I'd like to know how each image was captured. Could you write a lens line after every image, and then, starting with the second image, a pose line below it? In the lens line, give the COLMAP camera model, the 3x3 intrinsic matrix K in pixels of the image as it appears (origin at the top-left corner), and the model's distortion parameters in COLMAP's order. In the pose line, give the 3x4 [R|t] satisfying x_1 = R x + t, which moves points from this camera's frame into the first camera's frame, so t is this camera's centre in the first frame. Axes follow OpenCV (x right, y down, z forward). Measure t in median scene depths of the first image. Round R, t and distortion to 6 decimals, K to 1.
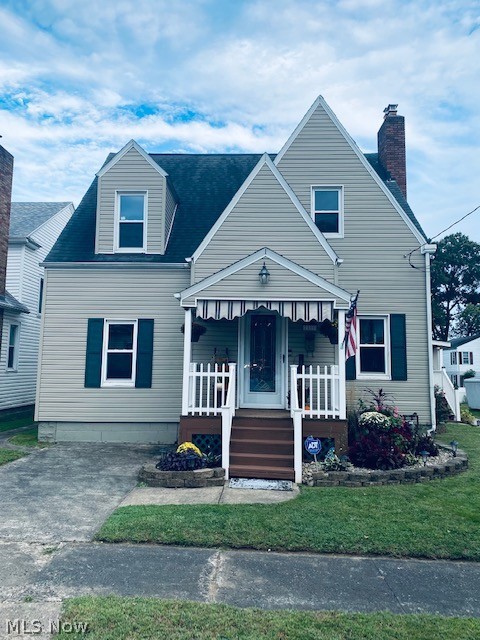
lens RADIAL K [[486.9, 0, 240.0], [0, 486.9, 320.0], [0, 0, 1]] dist [0.099148, -0.114850]
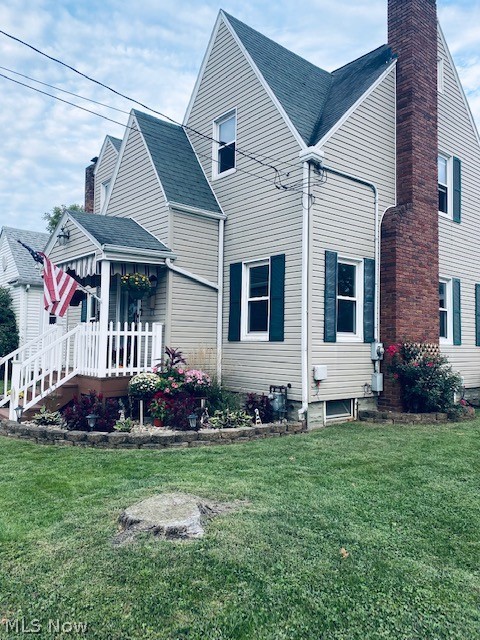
lens RADIAL K [[486.9, 0, 240.0], [0, 486.9, 320.0], [0, 0, 1]] dist [0.099148, -0.114850]
pose [[0.664496, -0.039836, -0.746230, 0.893499], [0.062645, 0.998033, 0.002506, 0.087950], [0.744662, -0.048413, 0.665684, 0.475013]]
